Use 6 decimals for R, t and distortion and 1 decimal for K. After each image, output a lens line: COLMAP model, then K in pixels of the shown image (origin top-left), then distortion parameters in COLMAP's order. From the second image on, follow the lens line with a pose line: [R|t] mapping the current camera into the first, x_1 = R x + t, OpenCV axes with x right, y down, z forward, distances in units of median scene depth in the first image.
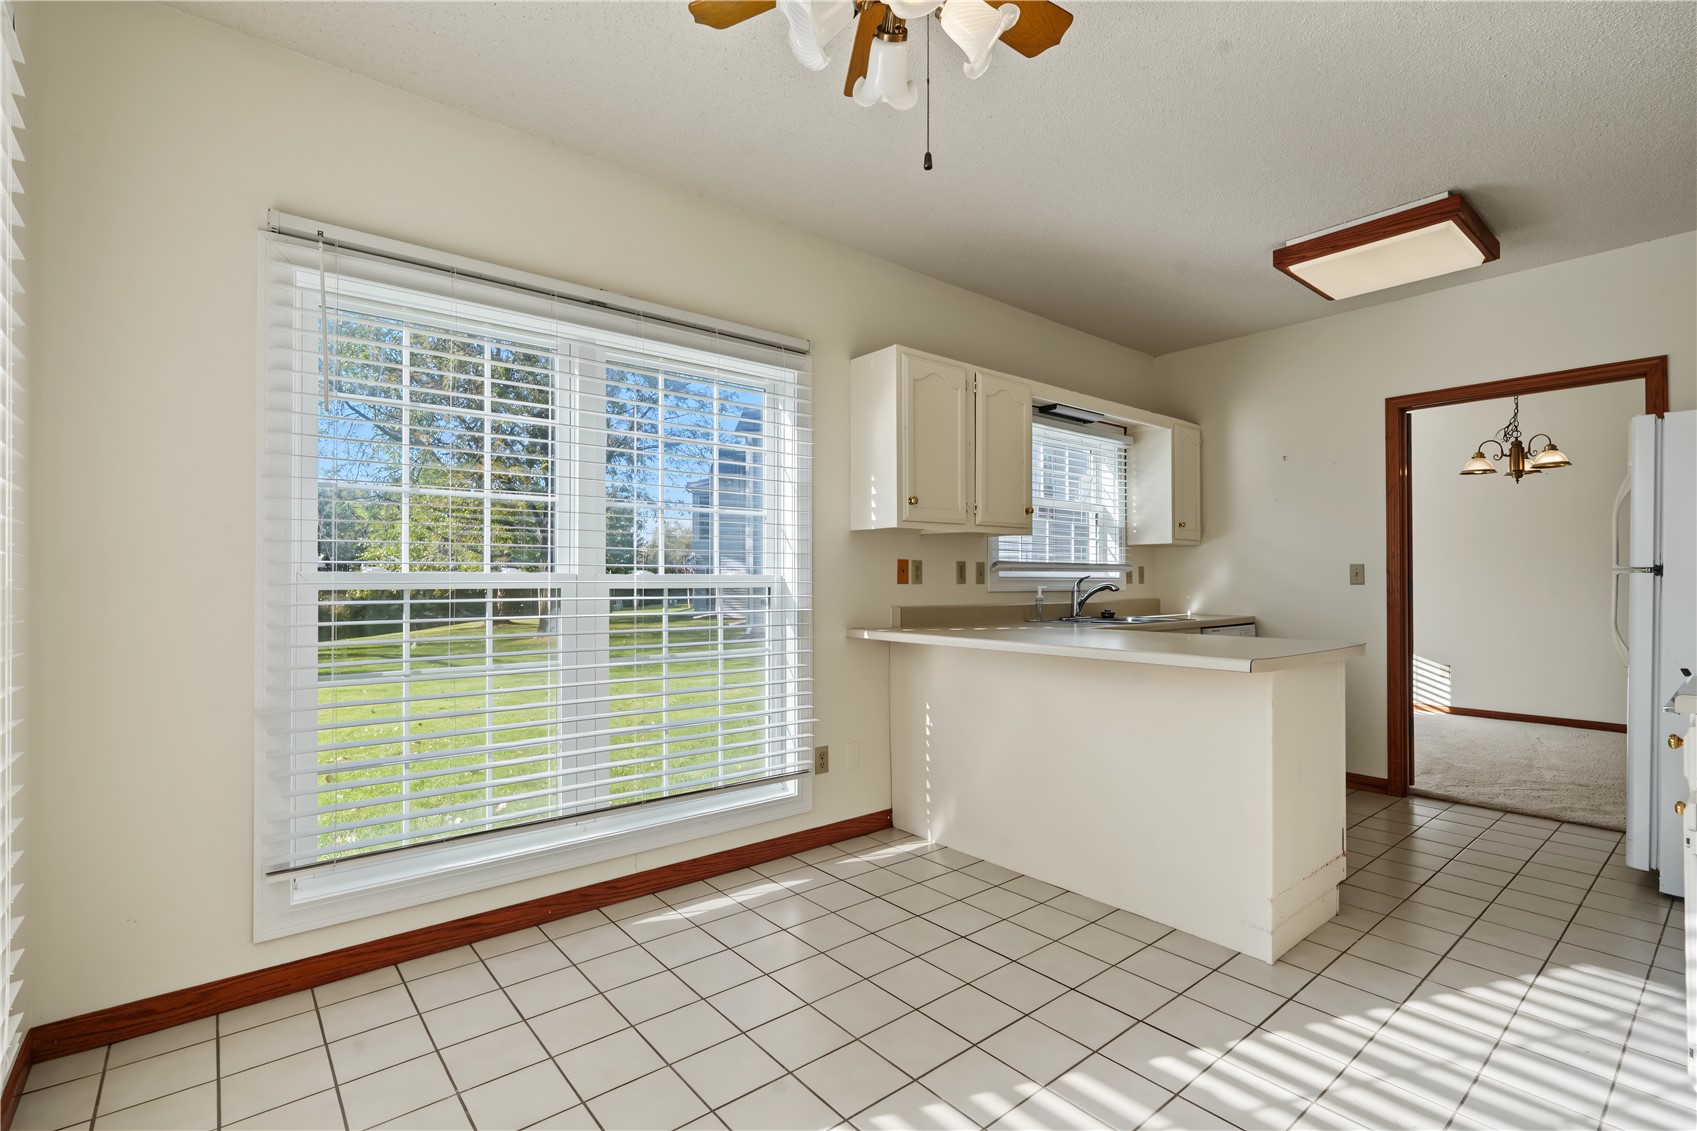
lens RADIAL K [[773.7, 0, 841.7], [0, 773.7, 564.2], [0, 0, 1]] dist [-0.005118, 0.001931]
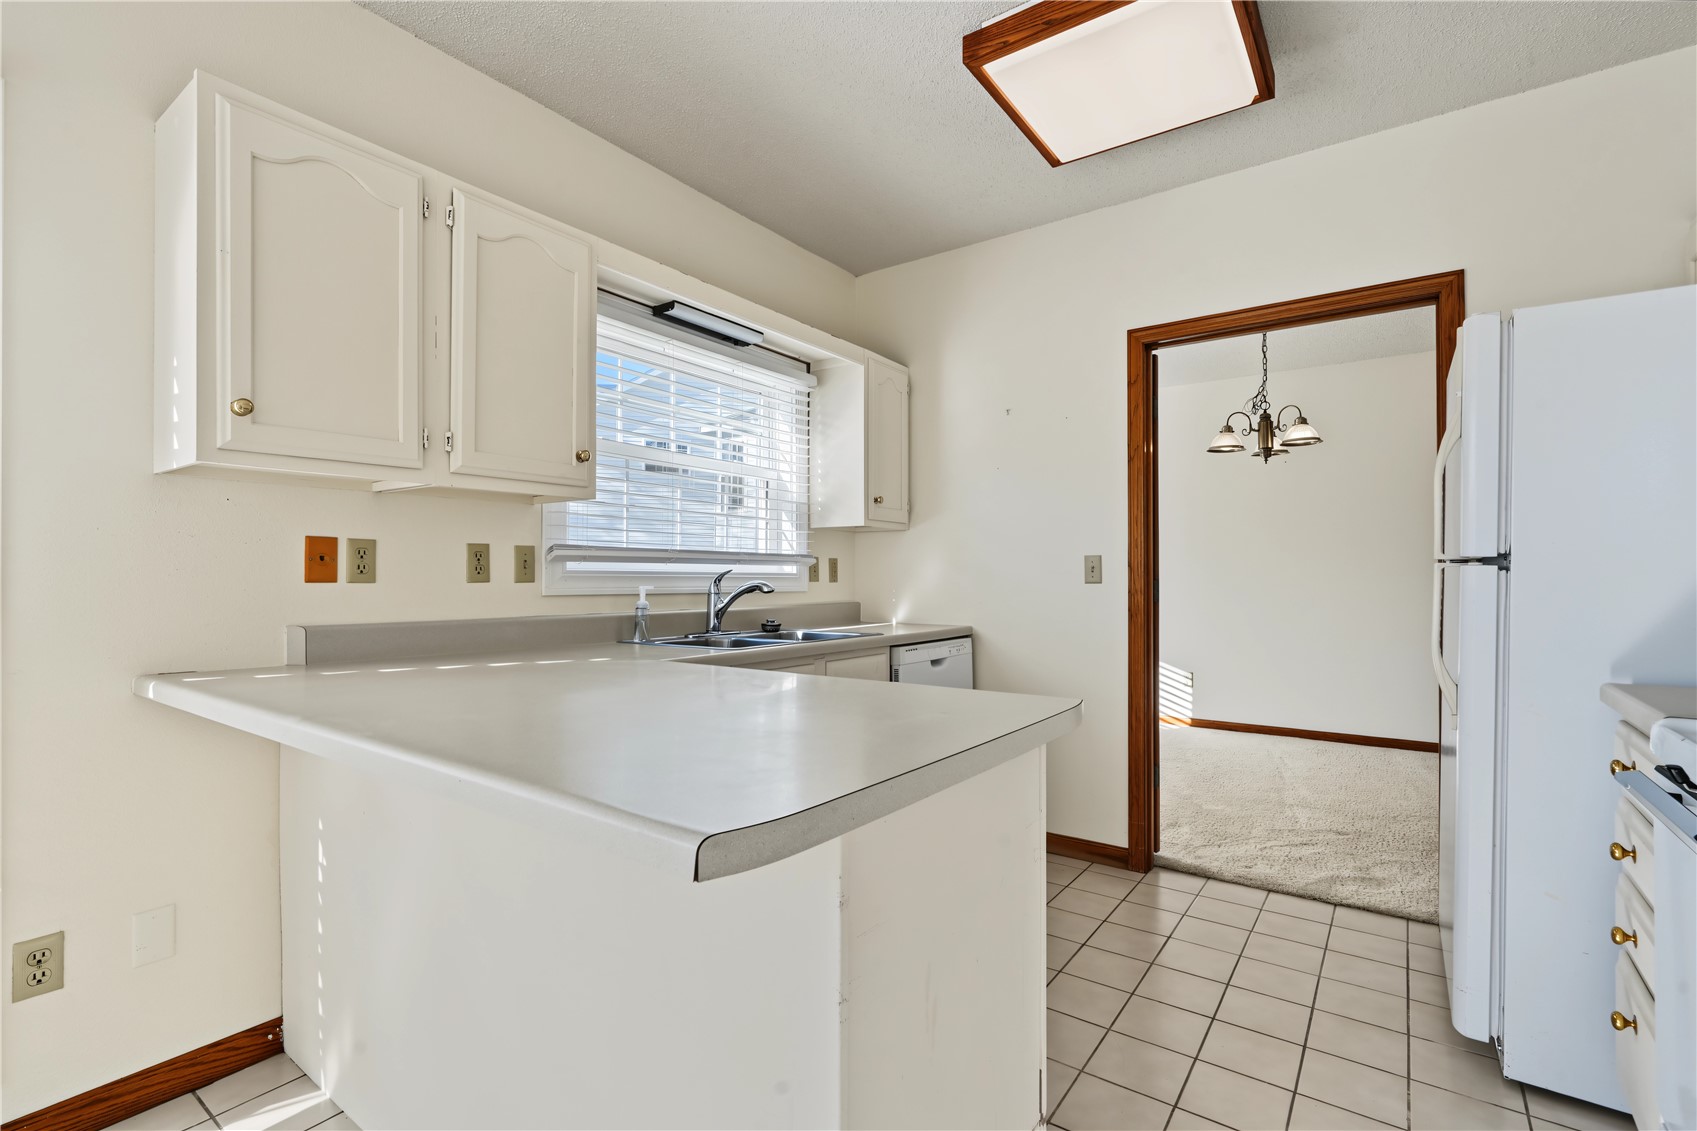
lens RADIAL K [[773.7, 0, 836.0], [0, 773.7, 557.1], [0, 0, 1]] dist [-0.005118, 0.001931]
pose [[0.970108, 0.007923, 0.242542, 0.244436], [-0.006474, 0.999956, -0.006770, 0.007611], [-0.242585, 0.004998, 0.970117, 0.335570]]
